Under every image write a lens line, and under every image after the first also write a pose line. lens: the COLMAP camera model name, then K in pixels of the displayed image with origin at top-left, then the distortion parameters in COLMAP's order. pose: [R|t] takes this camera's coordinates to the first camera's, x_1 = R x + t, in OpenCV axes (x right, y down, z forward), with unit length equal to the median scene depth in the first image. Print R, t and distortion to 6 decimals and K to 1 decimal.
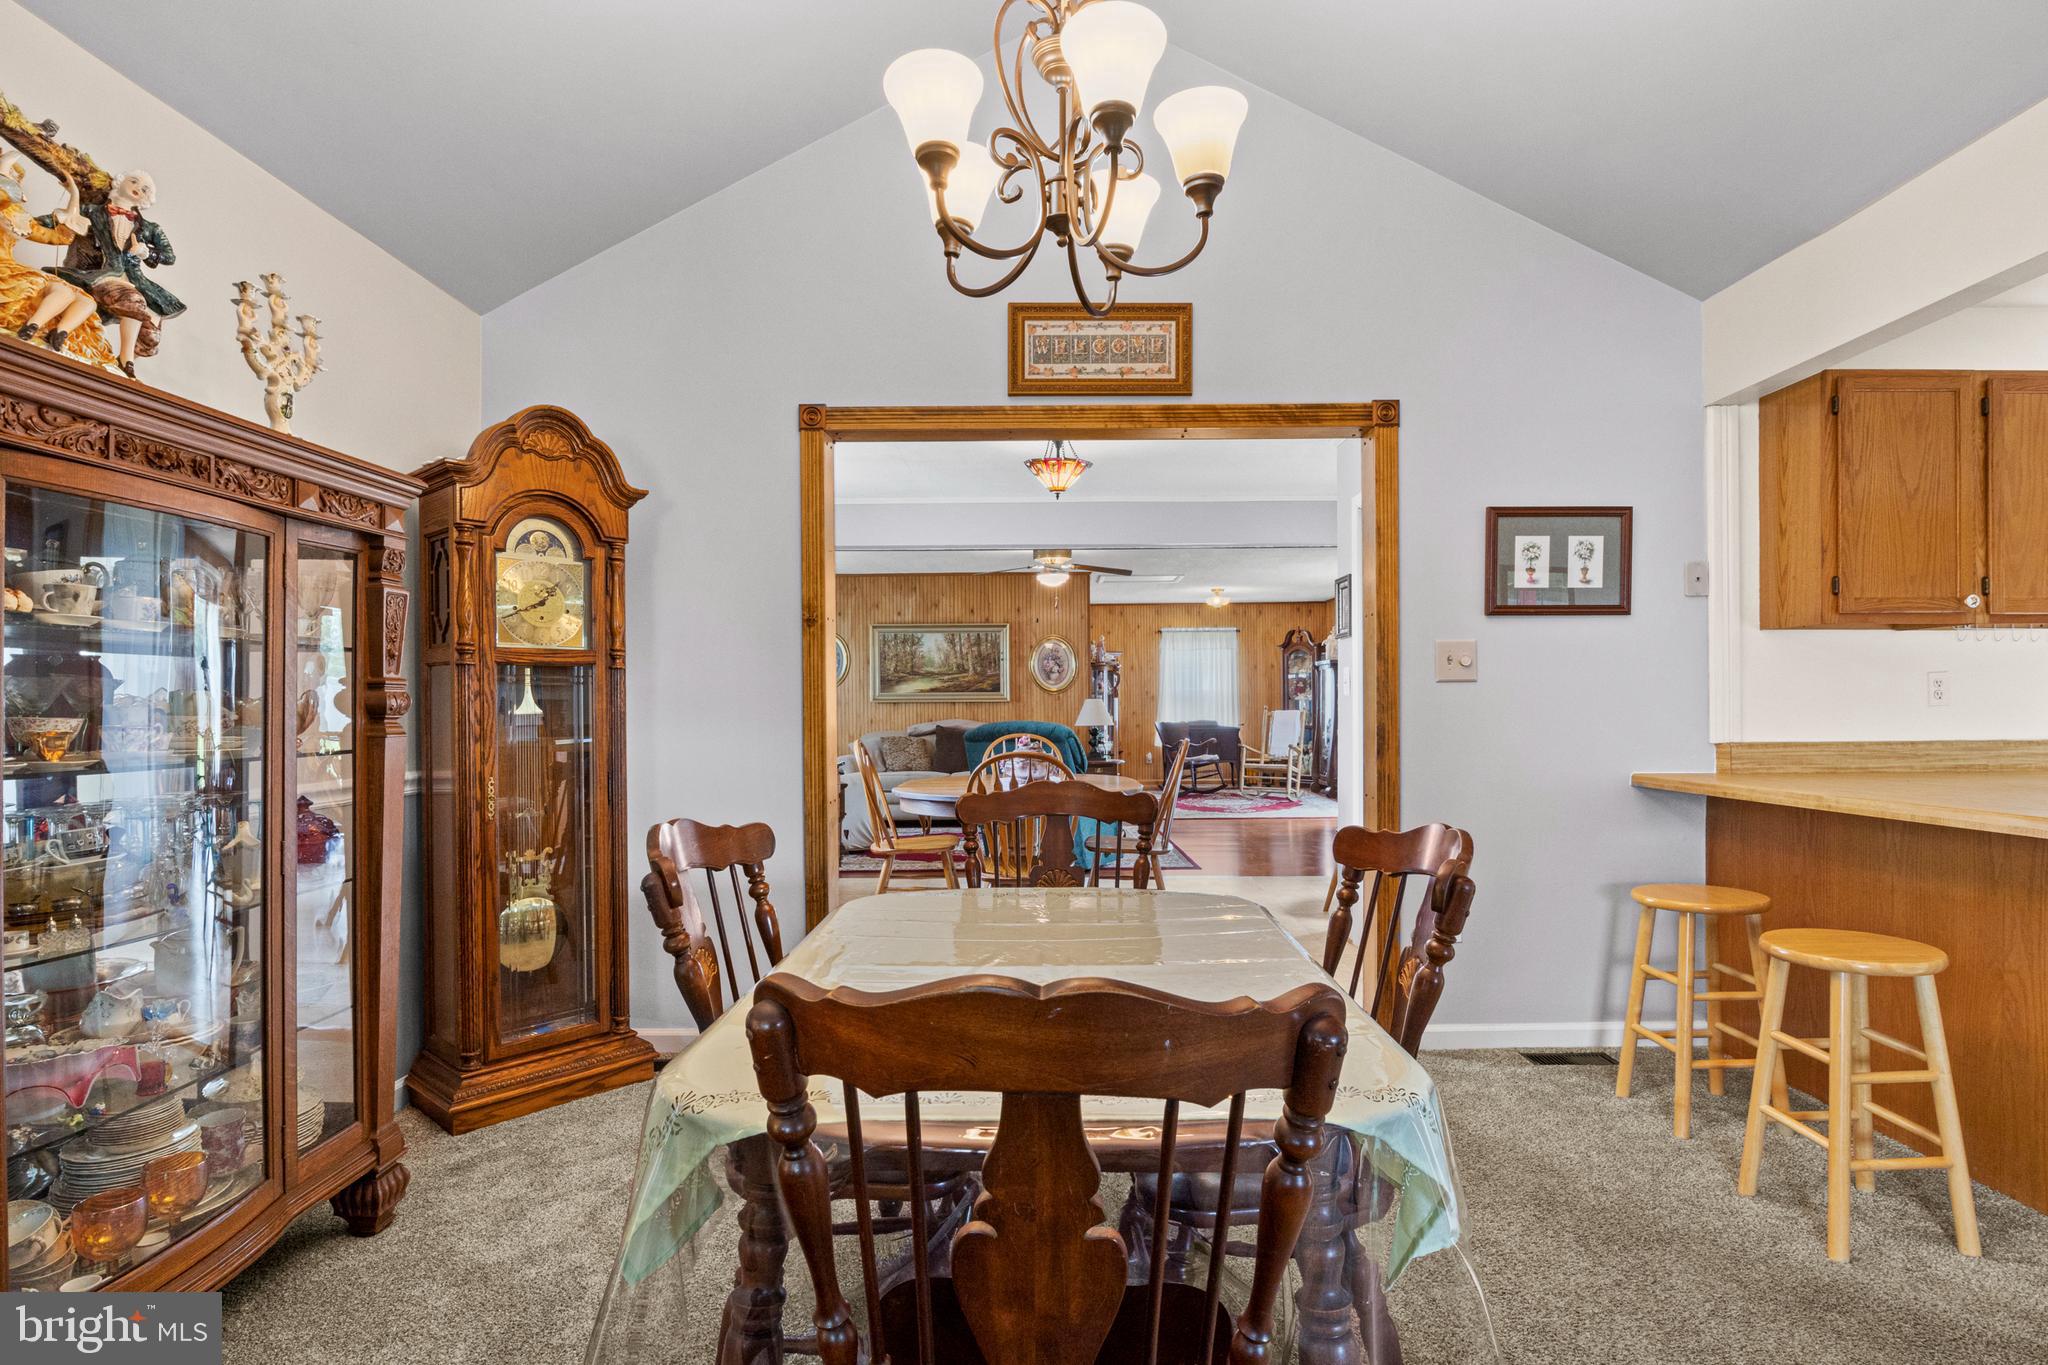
lens RADIAL K [[1022.3, 0, 1045.9], [0, 1022.3, 710.5], [0, 0, 1]] dist [-0.006299, -0.002313]
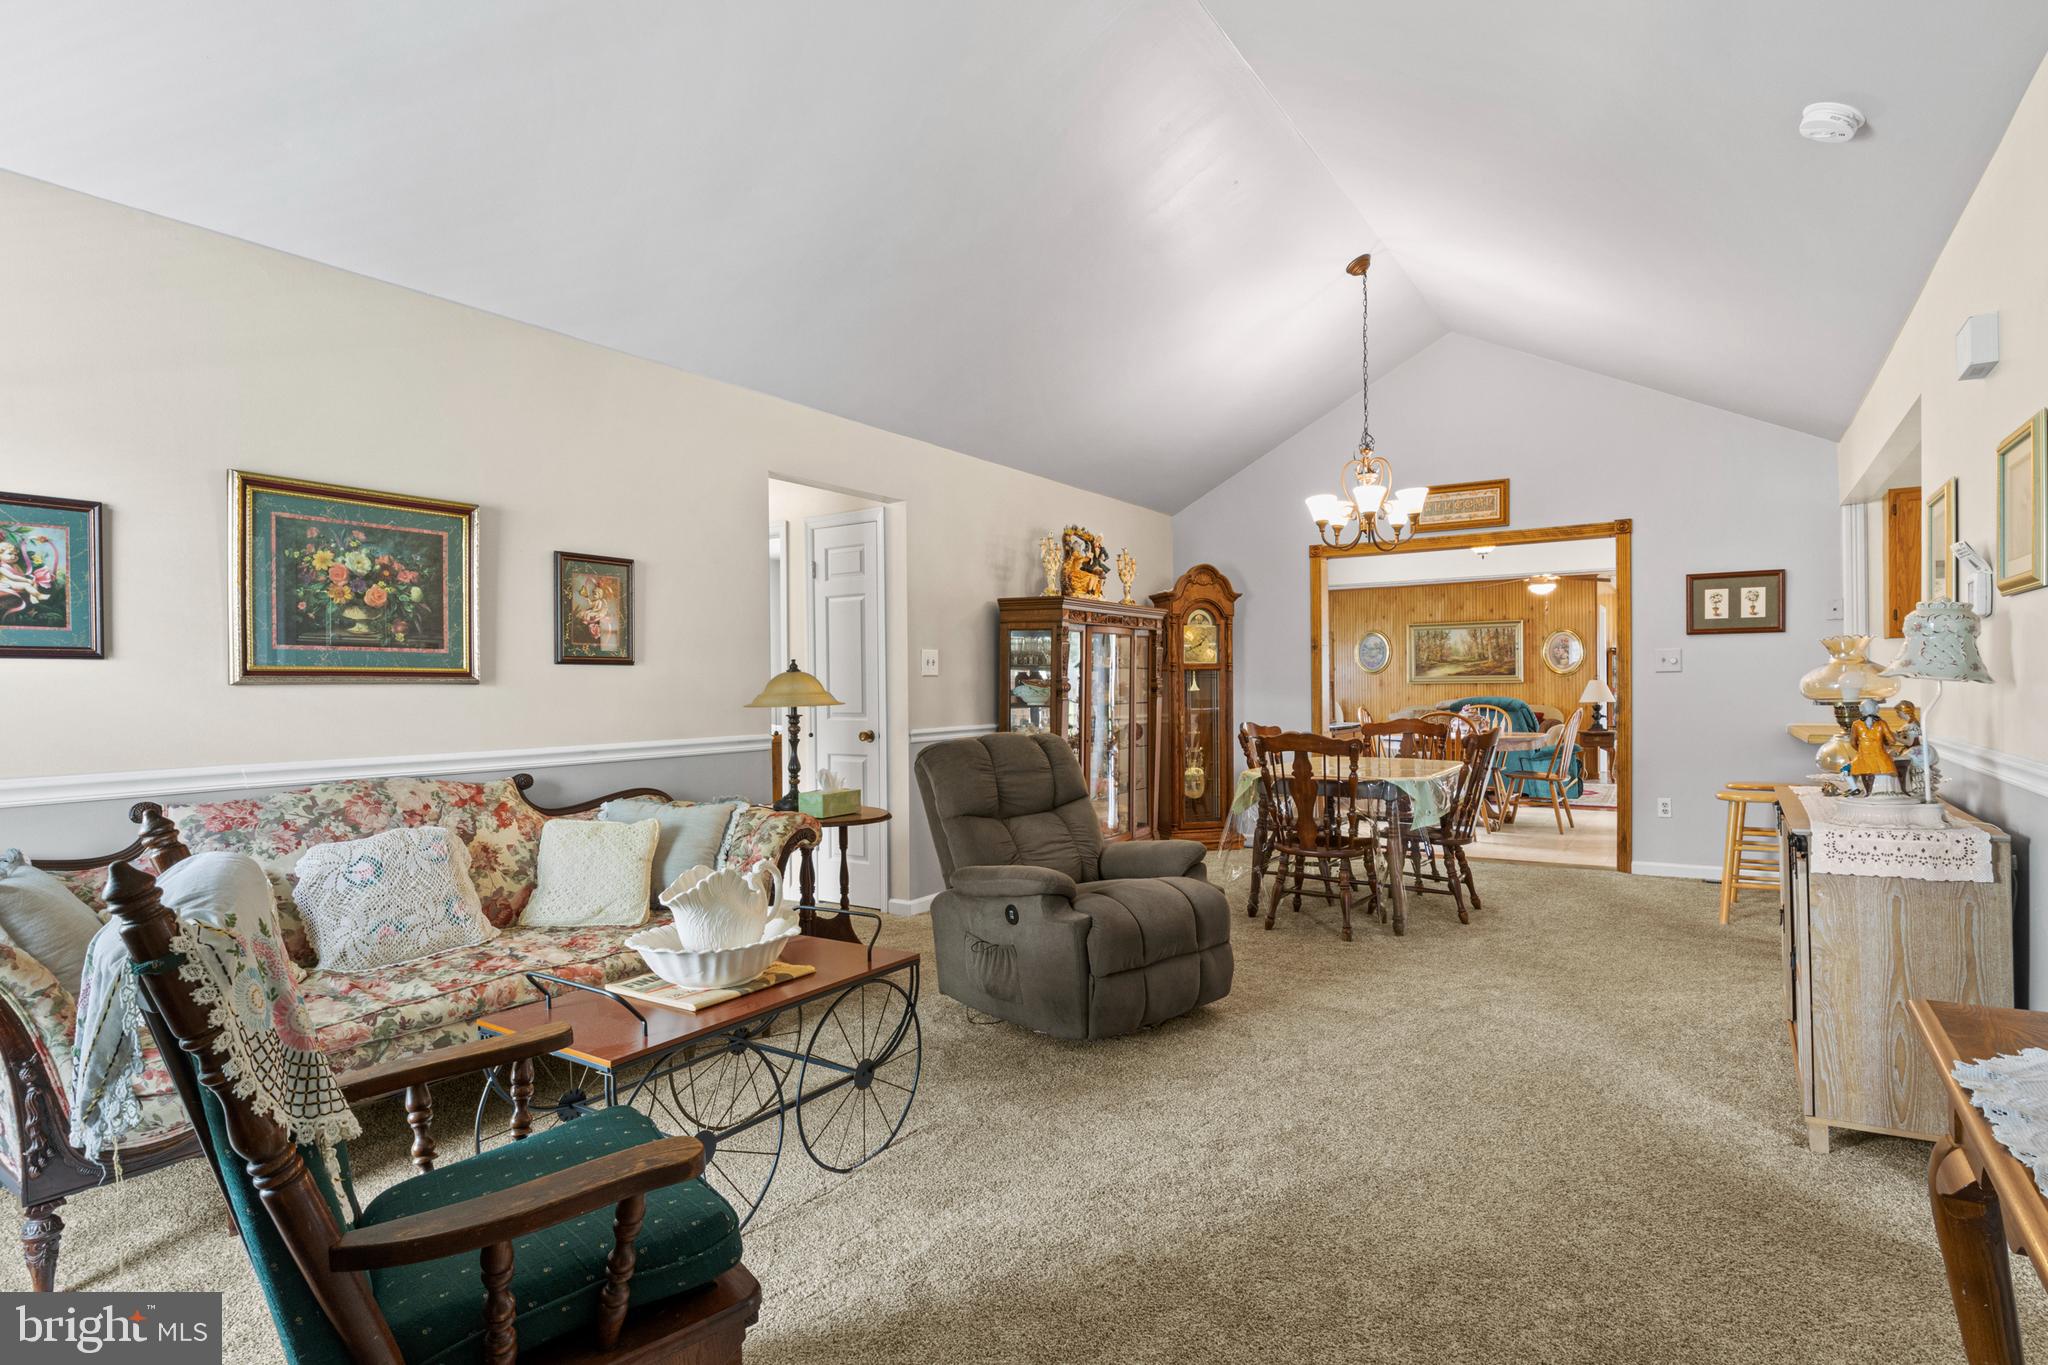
lens RADIAL K [[1022.3, 0, 1040.4], [0, 1022.3, 702.5], [0, 0, 1]] dist [-0.006299, -0.002313]
pose [[0.839694, 0.005393, -0.543033, 0.144368], [0.000517, 0.999942, 0.010730, 0.001671], [0.543060, -0.009290, 0.839642, -0.355623]]
